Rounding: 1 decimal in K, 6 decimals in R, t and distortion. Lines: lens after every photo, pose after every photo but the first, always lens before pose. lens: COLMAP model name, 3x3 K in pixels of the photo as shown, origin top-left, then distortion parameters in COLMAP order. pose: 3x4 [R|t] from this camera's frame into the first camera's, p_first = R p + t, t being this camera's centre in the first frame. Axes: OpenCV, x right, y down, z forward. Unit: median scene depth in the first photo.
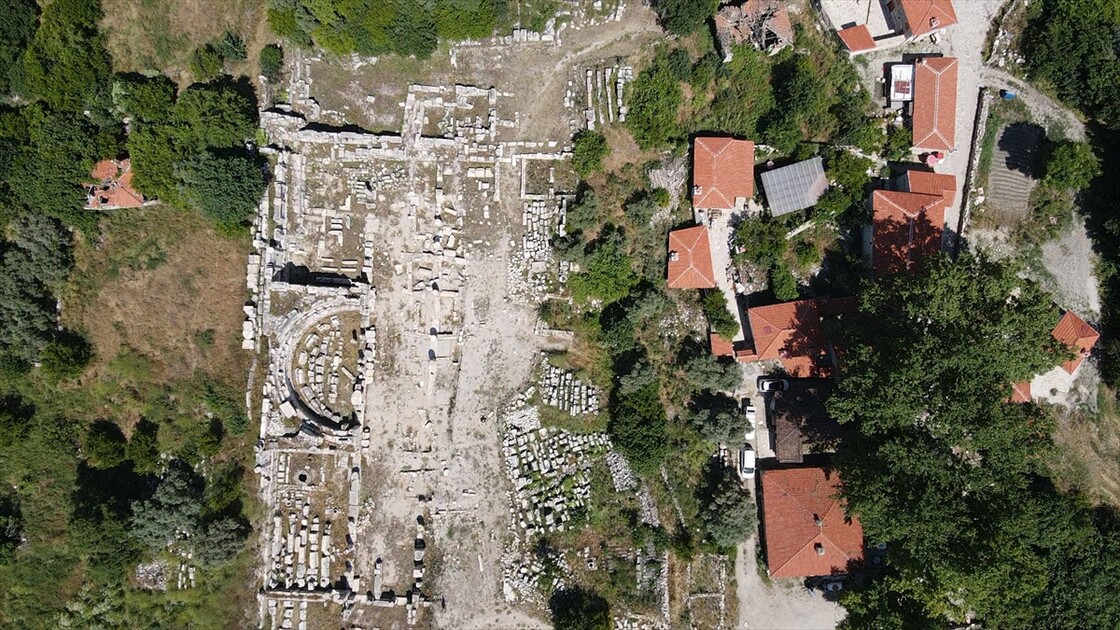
lens RADIAL K [[805.4, 0, 558.1], [0, 805.4, 308.7], [0, 0, 1]] dist [0.155483, -0.309959]
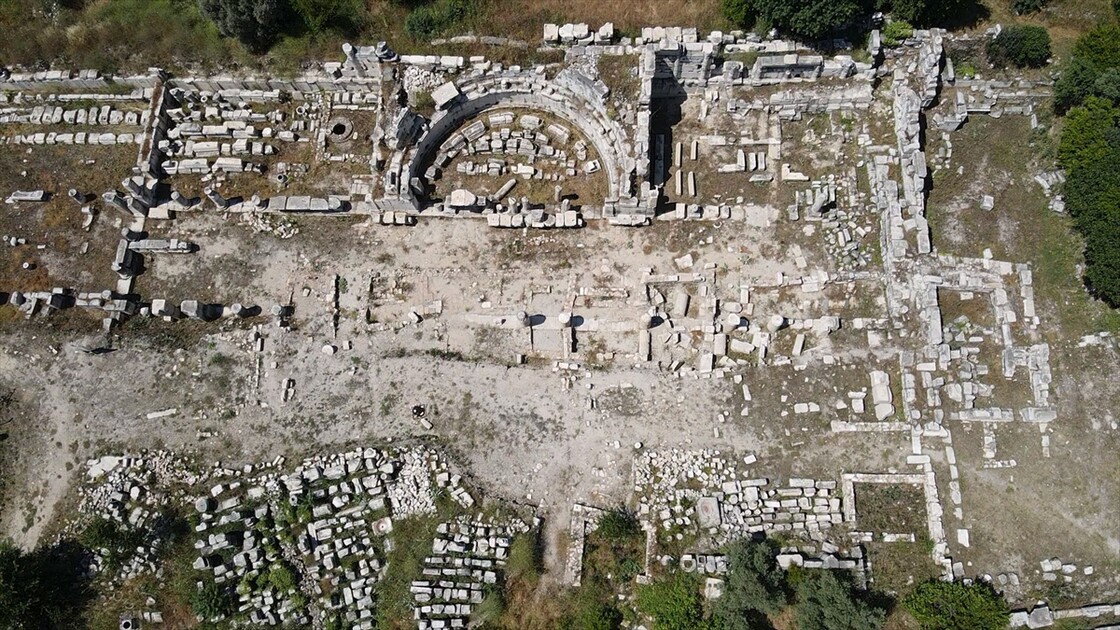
lens RADIAL K [[805.4, 0, 558.1], [0, 805.4, 308.7], [0, 0, 1]] dist [0.155483, -0.309959]
pose [[0.009894, 0.951510, -0.307459, 0.011245], [-0.997359, 0.031513, 0.065432, 0.004113], [0.071949, 0.306000, 0.949309, 0.468852]]
